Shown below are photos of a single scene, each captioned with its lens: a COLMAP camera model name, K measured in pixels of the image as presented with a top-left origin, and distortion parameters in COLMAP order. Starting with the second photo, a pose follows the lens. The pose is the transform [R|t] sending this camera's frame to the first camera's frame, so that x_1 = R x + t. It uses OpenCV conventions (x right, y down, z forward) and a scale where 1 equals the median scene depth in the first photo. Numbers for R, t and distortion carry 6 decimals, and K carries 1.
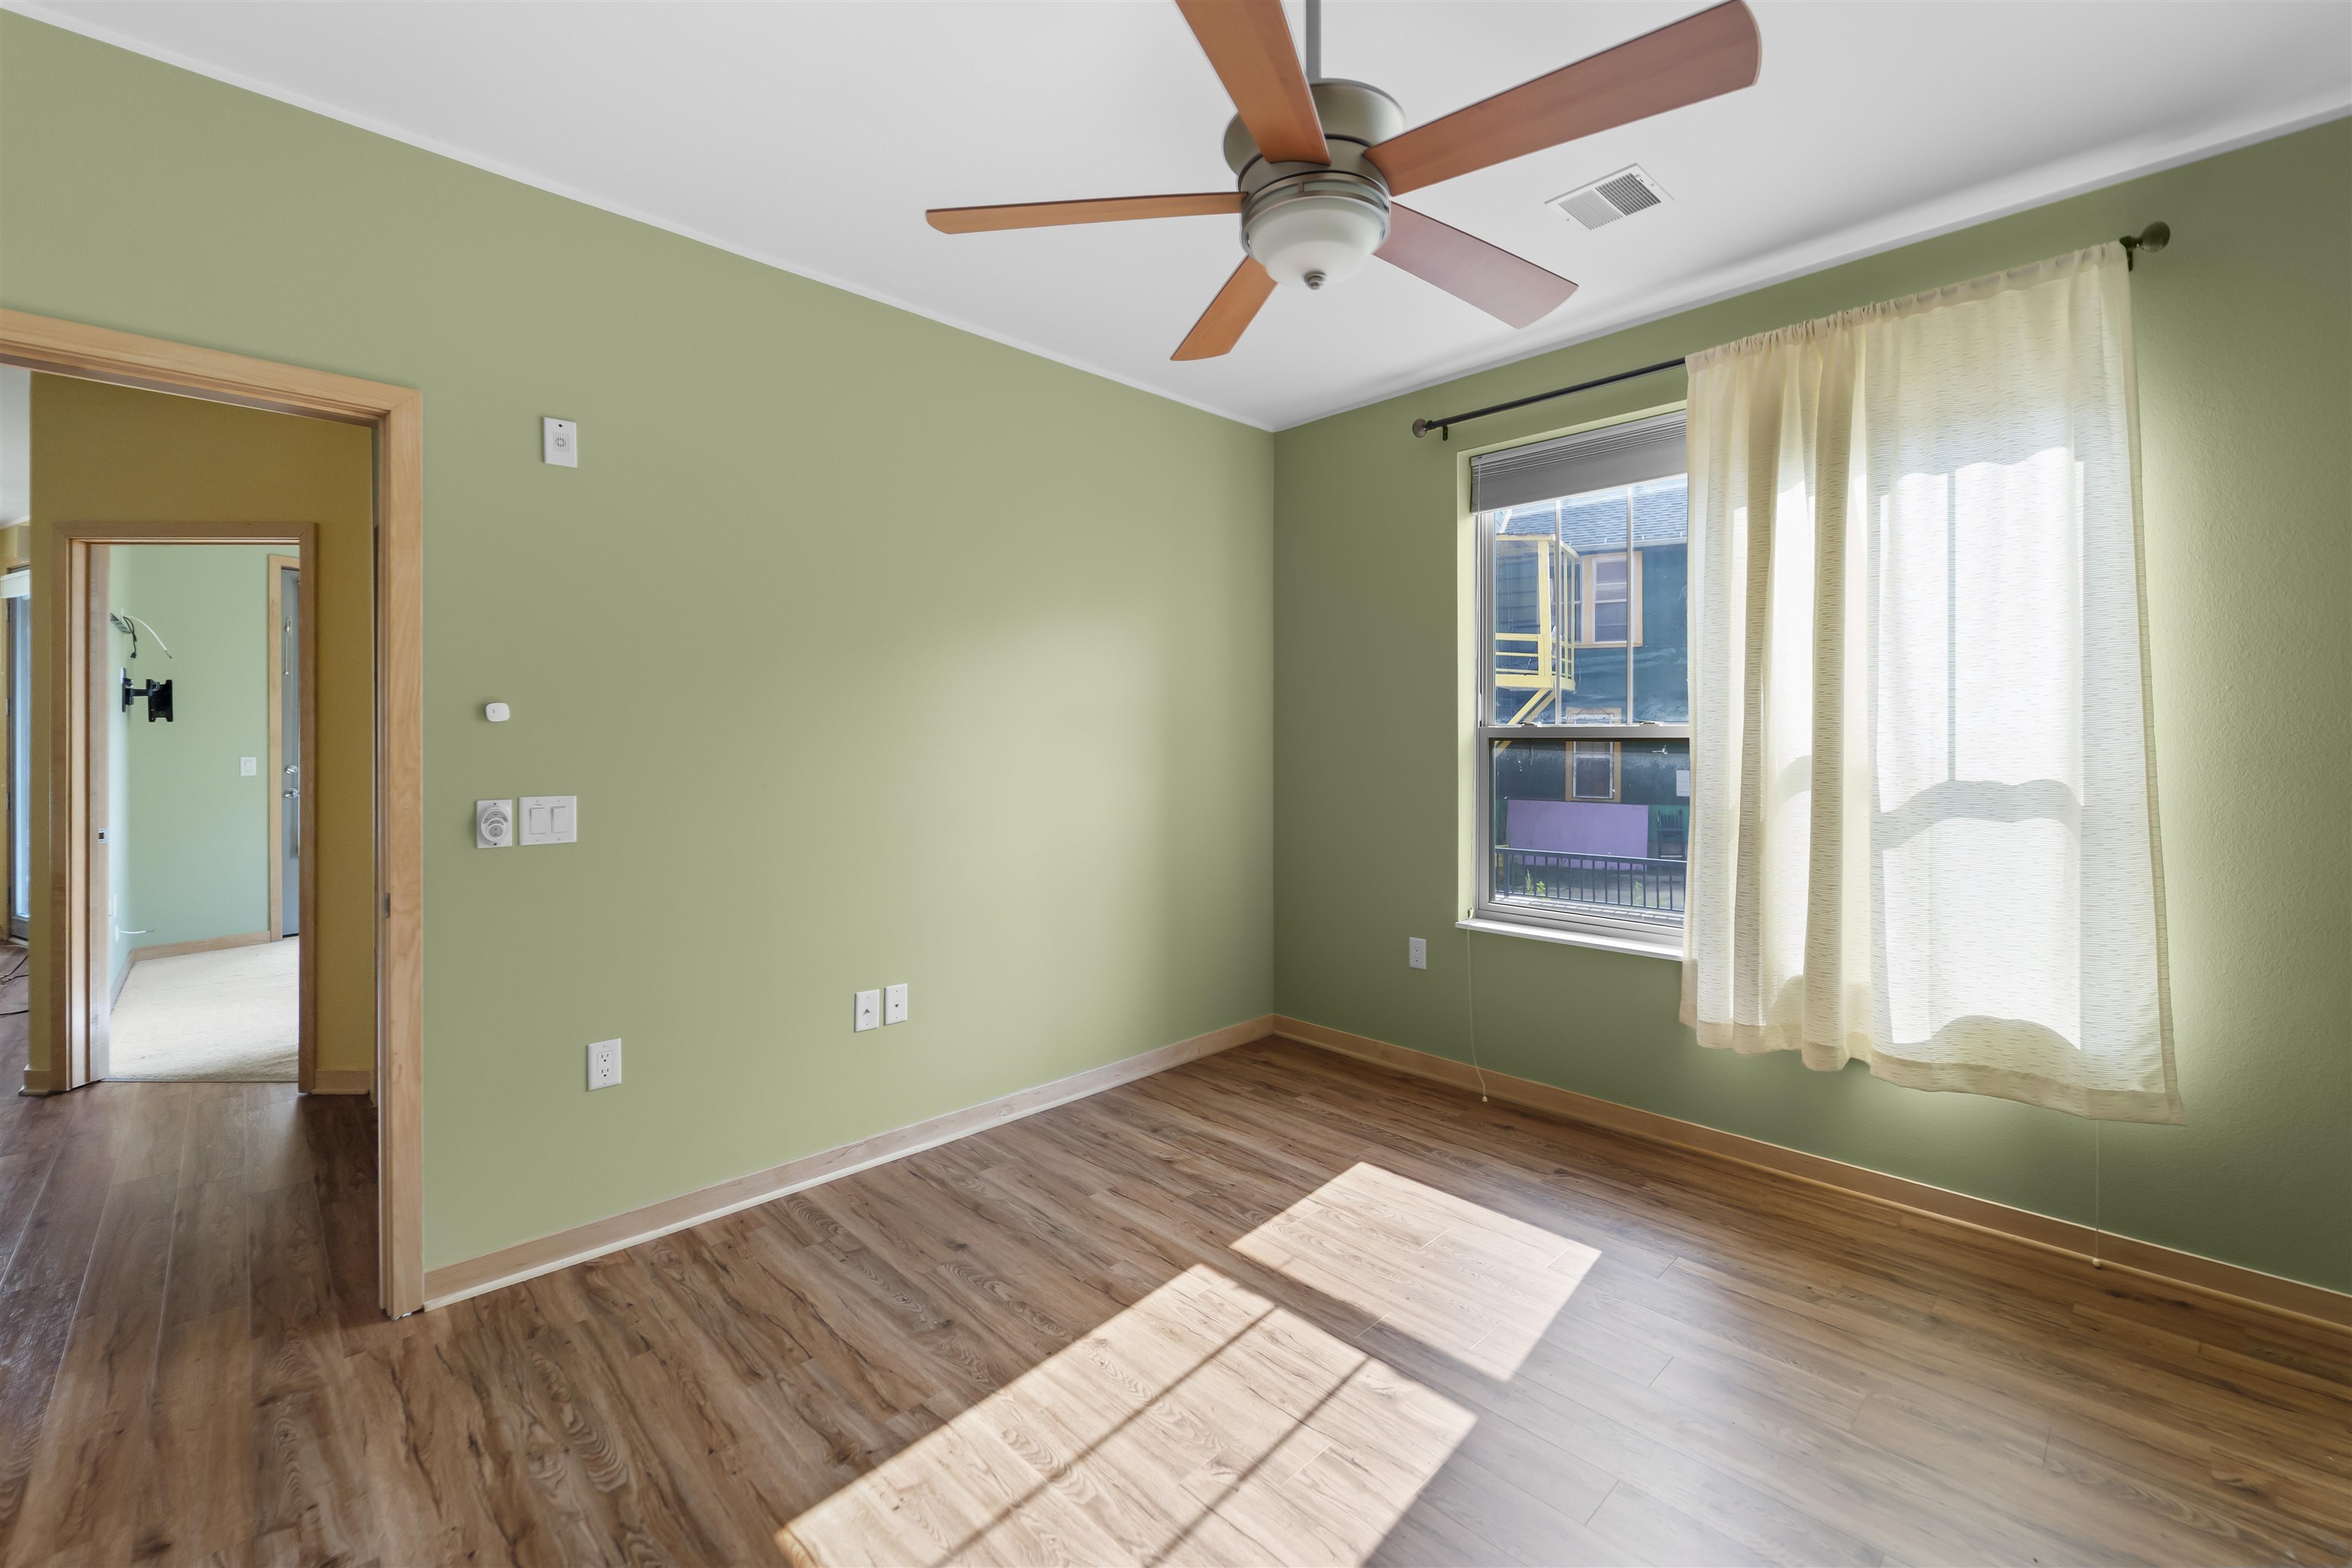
lens RADIAL K [[950.0, 0, 1175.8], [0, 950.0, 741.7], [0, 0, 1]] dist [-0.002064, -0.000287]
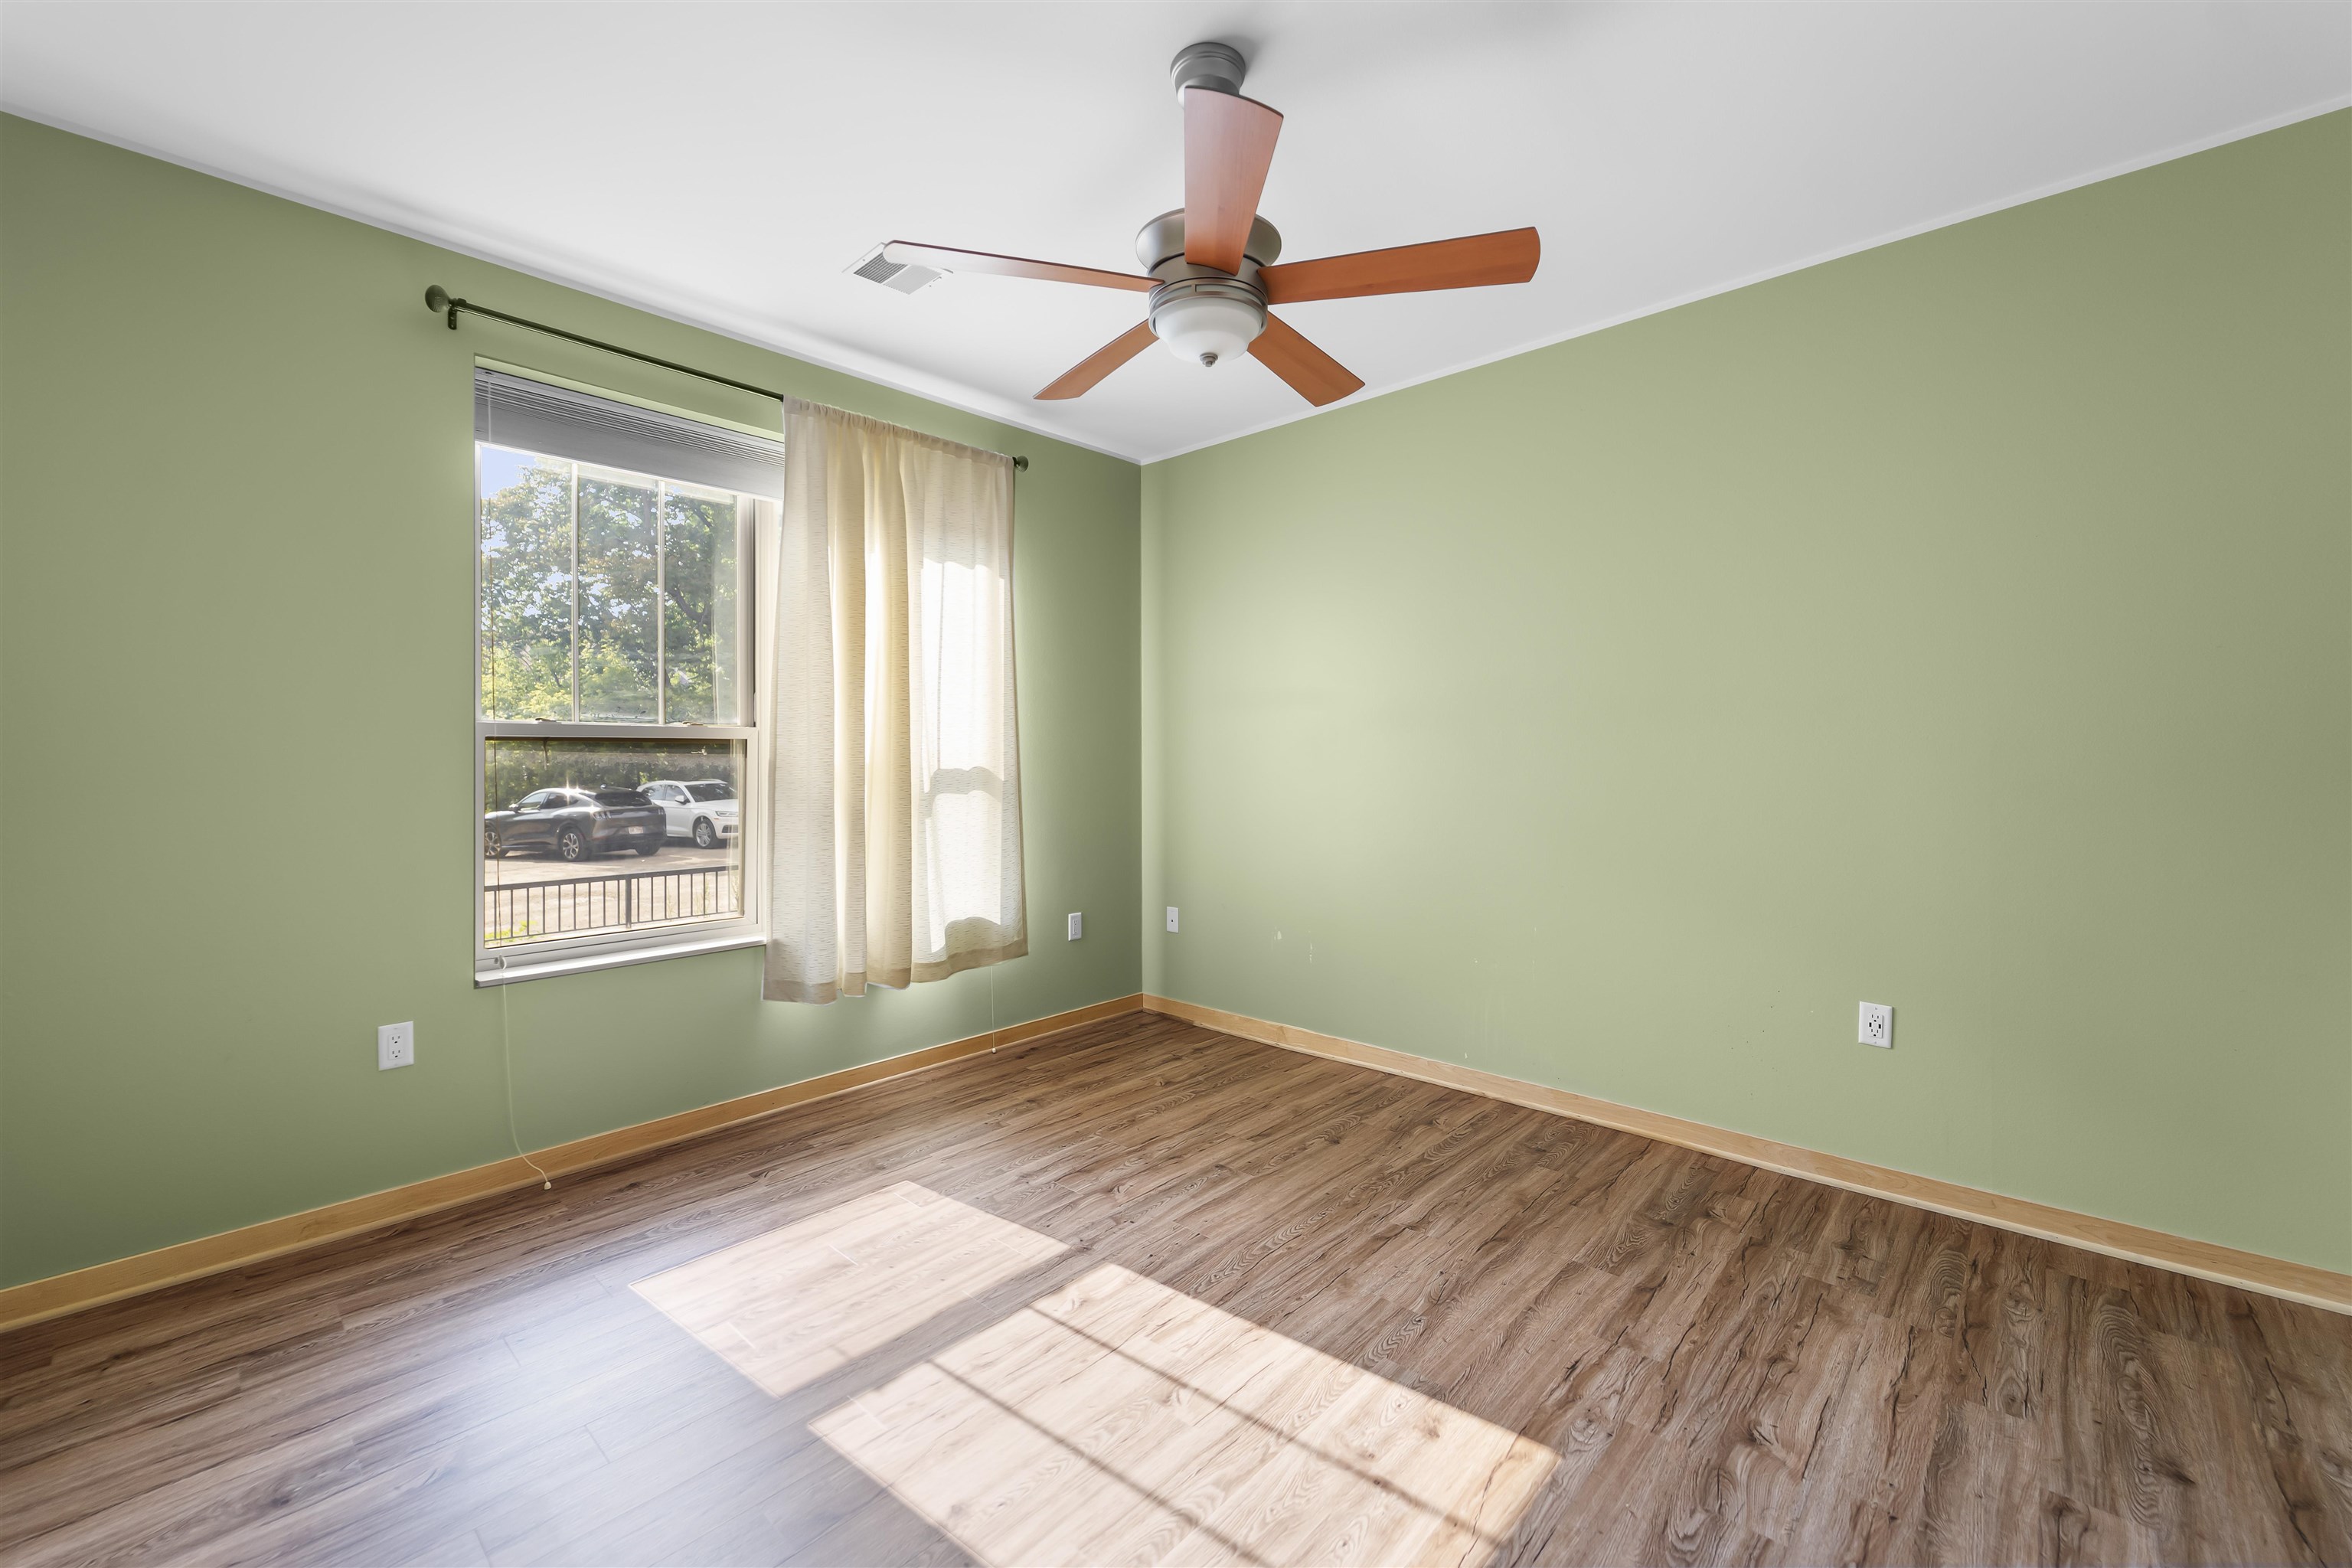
lens RADIAL K [[952.1, 0, 1176.2], [0, 952.1, 754.4], [0, 0, 1]] dist [-0.002470, -0.000555]
pose [[-0.046858, 0.000466, 0.998901, -0.715660], [0.003772, 0.999993, -0.000290, 0.020269], [-0.998894, 0.003755, -0.046860, 0.719602]]
